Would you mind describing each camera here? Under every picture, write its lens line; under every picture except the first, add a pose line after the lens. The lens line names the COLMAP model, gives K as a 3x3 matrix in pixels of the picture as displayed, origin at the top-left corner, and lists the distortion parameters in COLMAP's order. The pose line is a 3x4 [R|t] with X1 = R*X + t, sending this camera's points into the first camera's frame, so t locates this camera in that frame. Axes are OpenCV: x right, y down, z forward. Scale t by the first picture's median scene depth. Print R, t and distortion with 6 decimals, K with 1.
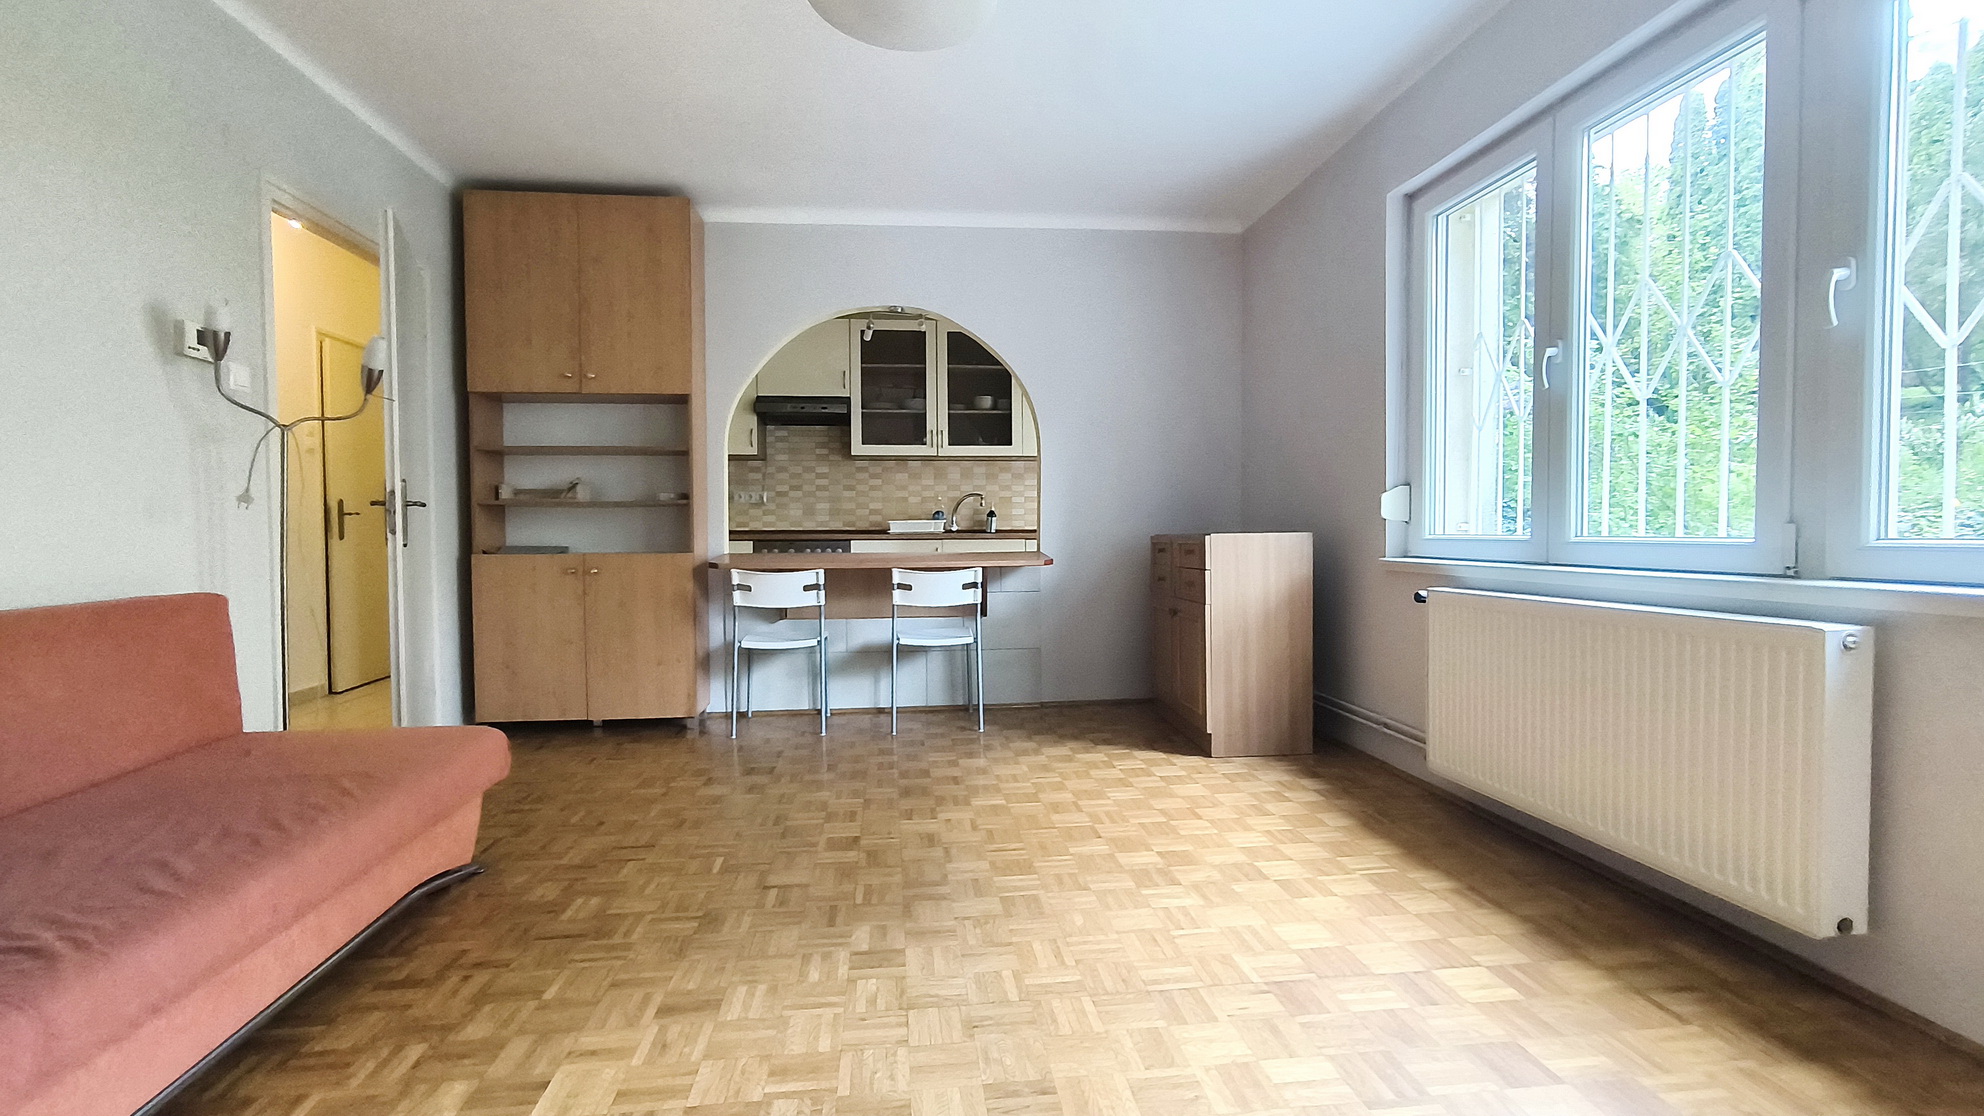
lens RADIAL K [[852.1, 0, 992.0], [0, 852.1, 558.0], [0, 0, 1]] dist [-0.039436, 0.030531]
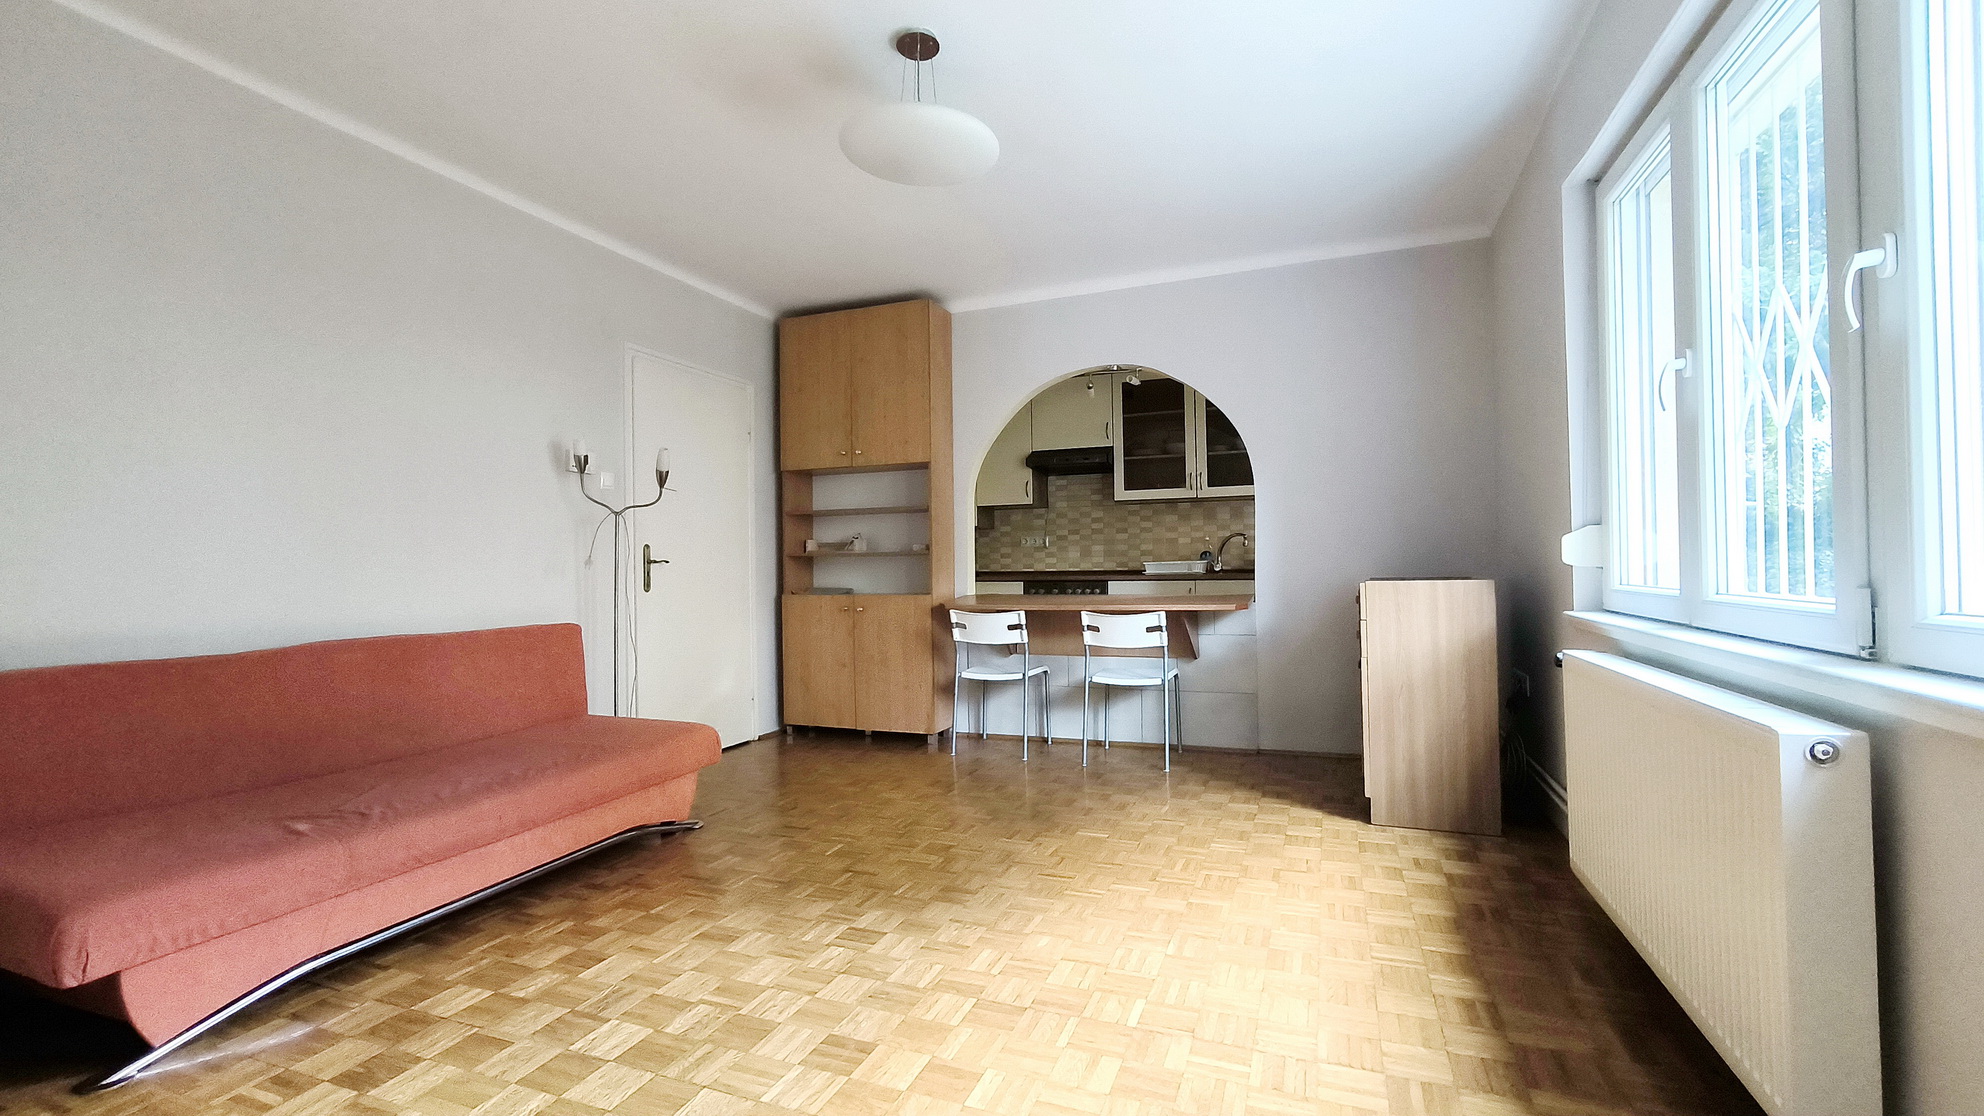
lens RADIAL K [[852.1, 0, 992.0], [0, 852.1, 558.0], [0, 0, 1]] dist [-0.039436, 0.030531]
pose [[0.881151, -0.011769, -0.472689, 0.291702], [-0.004978, 0.999404, -0.034163, -0.017677], [0.472809, 0.032456, 0.880567, -0.009604]]
